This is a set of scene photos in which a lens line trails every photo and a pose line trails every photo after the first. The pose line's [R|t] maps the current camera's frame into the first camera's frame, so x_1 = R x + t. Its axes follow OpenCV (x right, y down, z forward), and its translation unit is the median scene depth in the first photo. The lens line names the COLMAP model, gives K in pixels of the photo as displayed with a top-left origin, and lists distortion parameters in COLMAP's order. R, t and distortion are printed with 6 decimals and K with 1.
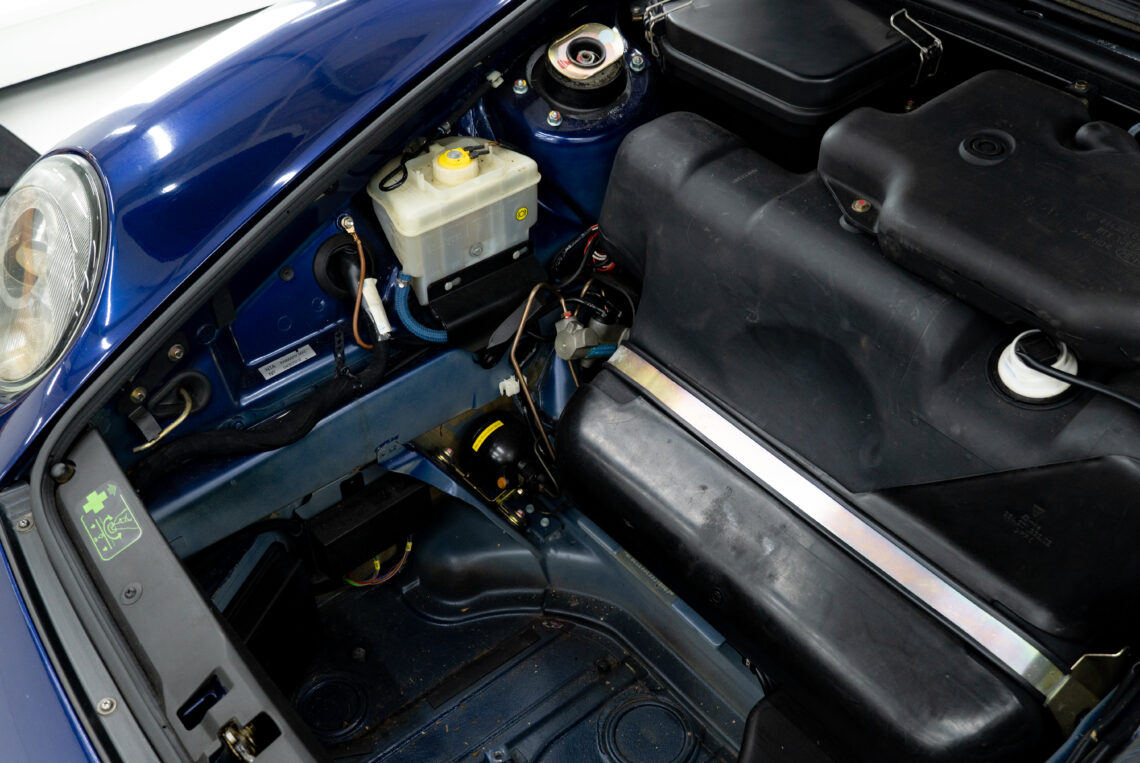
lens RADIAL K [[1270.3, 0, 570.0], [0, 1270.3, 381.5], [0, 0, 1]] dist [0.001555, 0.002293]
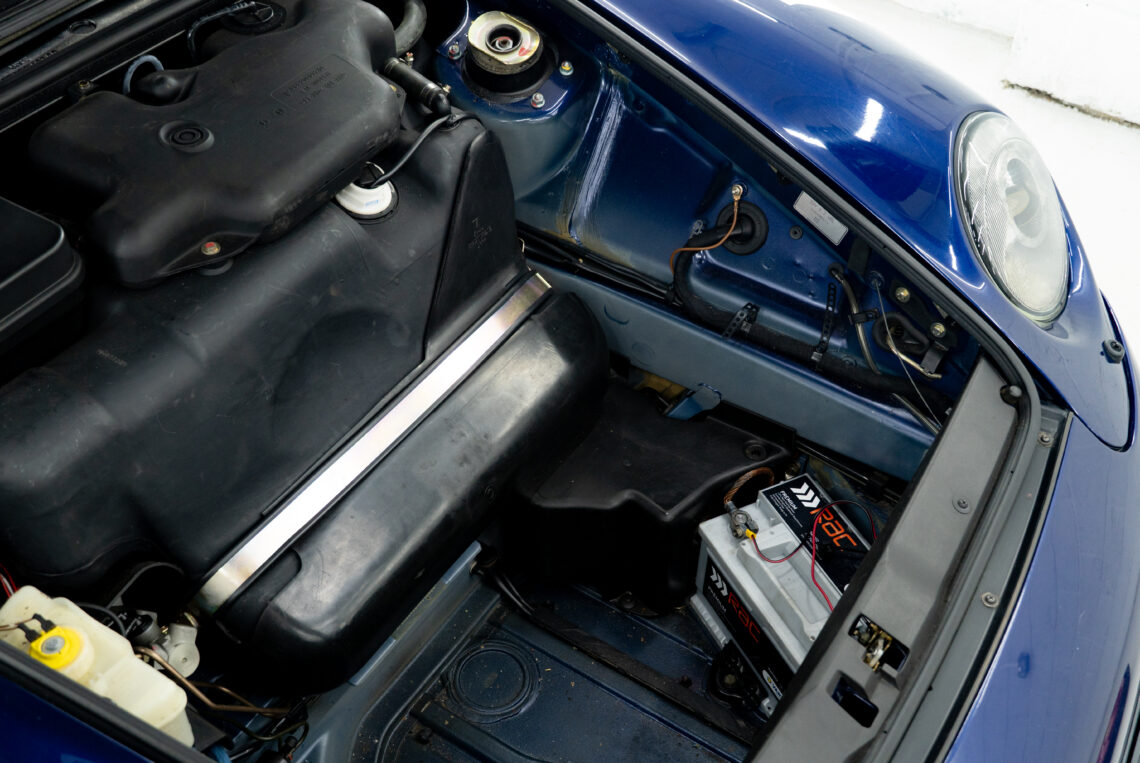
lens RADIAL K [[1270.3, 0, 570.0], [0, 1270.3, 381.5], [0, 0, 1]] dist [0.001555, 0.002293]
pose [[-0.323388, -0.636196, 0.700482, -0.620978], [0.610525, 0.425293, 0.668121, -0.571945], [-0.722966, 0.643724, 0.250878, 0.571797]]
